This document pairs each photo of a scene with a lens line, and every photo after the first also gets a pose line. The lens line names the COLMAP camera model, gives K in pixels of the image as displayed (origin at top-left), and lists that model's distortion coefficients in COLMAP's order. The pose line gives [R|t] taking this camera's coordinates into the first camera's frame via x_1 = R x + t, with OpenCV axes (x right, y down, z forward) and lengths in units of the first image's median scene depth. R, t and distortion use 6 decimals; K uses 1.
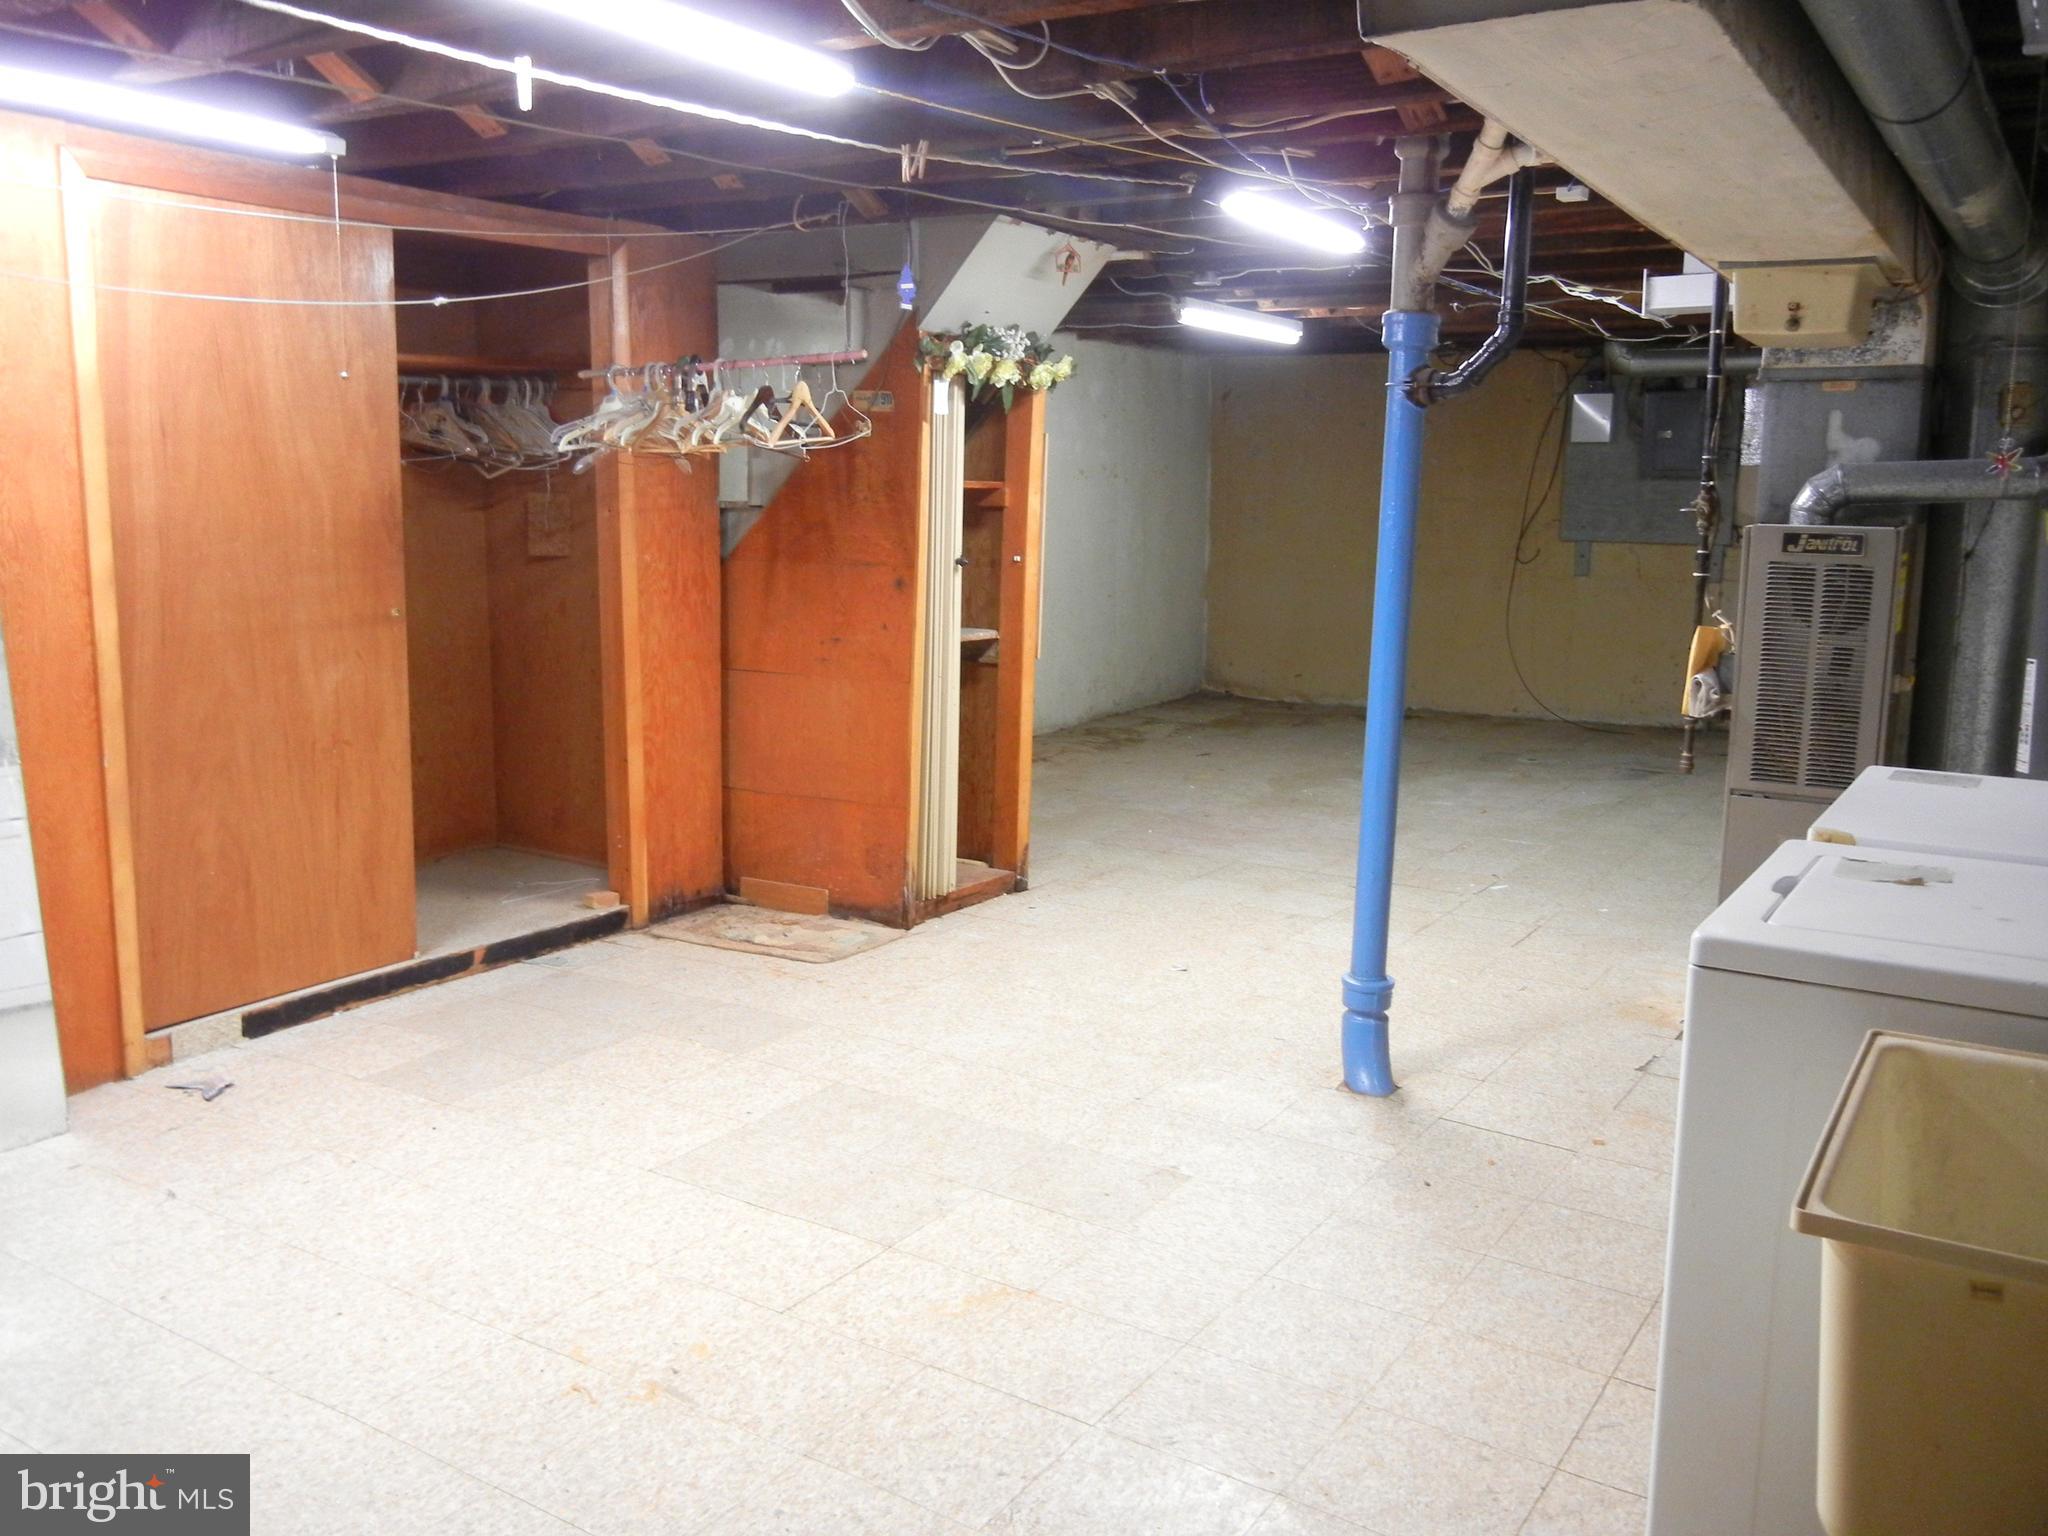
lens RADIAL K [[1749.1, 0, 1024.0], [0, 1749.1, 768.0], [0, 0, 1]] dist [-0.008539, 0.008139]
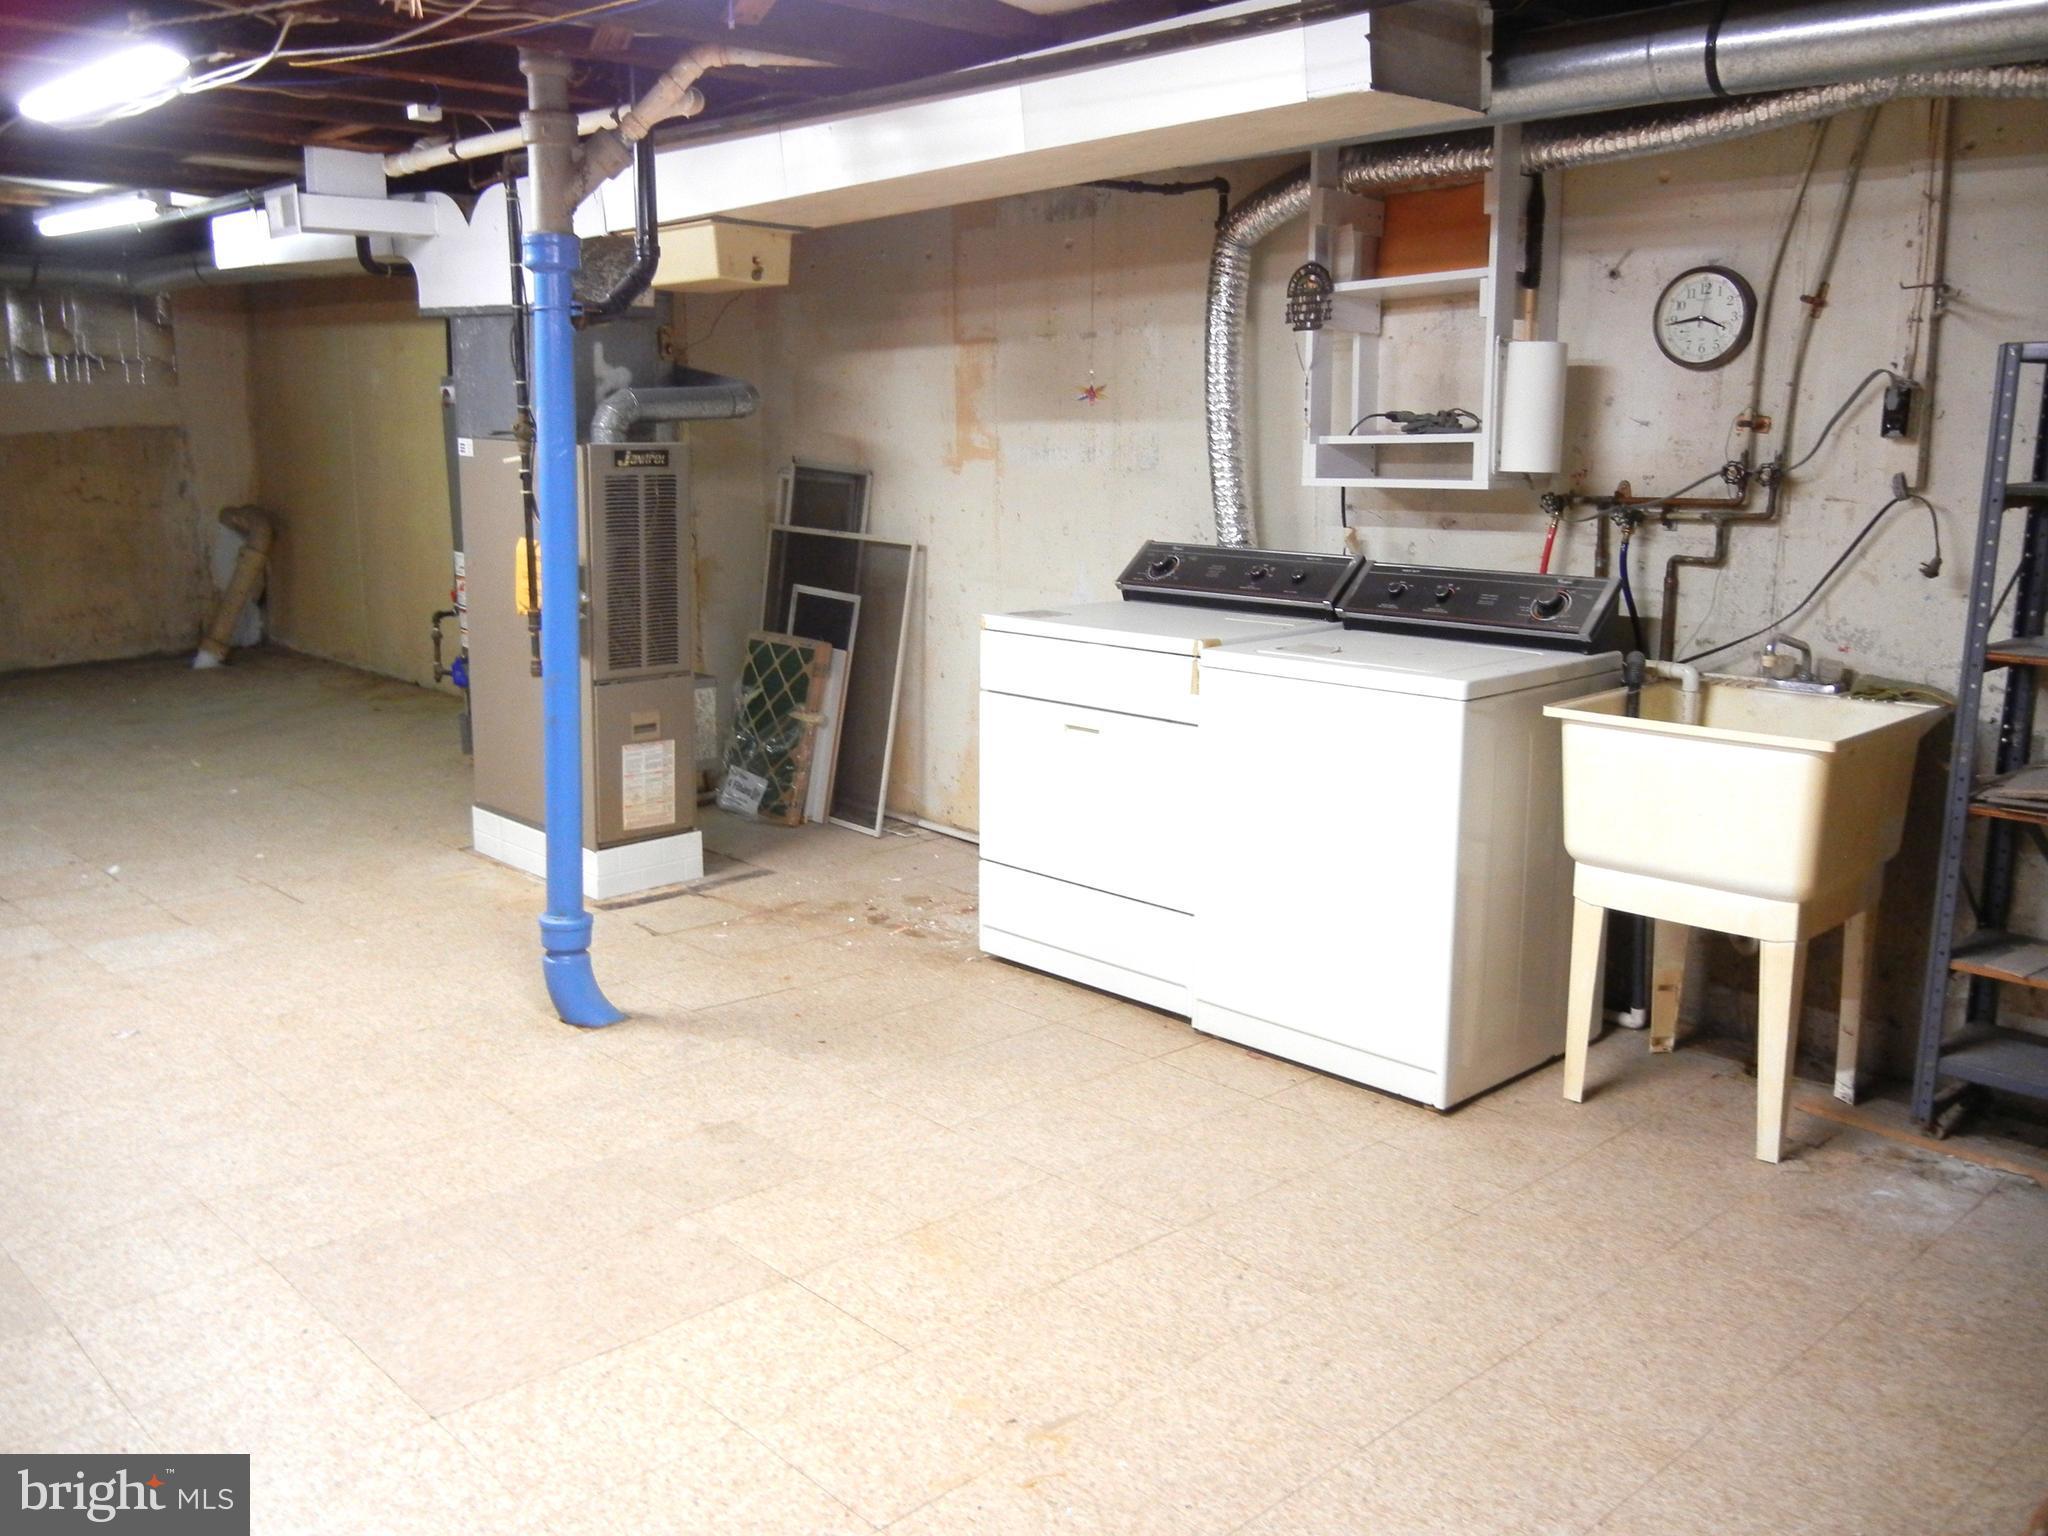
lens RADIAL K [[1749.1, 0, 1024.0], [0, 1749.1, 768.0], [0, 0, 1]] dist [-0.008539, 0.008139]
pose [[0.230939, -0.201708, 0.951830, -0.725719], [0.153698, 0.973555, 0.169020, -0.096113], [-0.960752, 0.107261, 0.255834, 0.539236]]
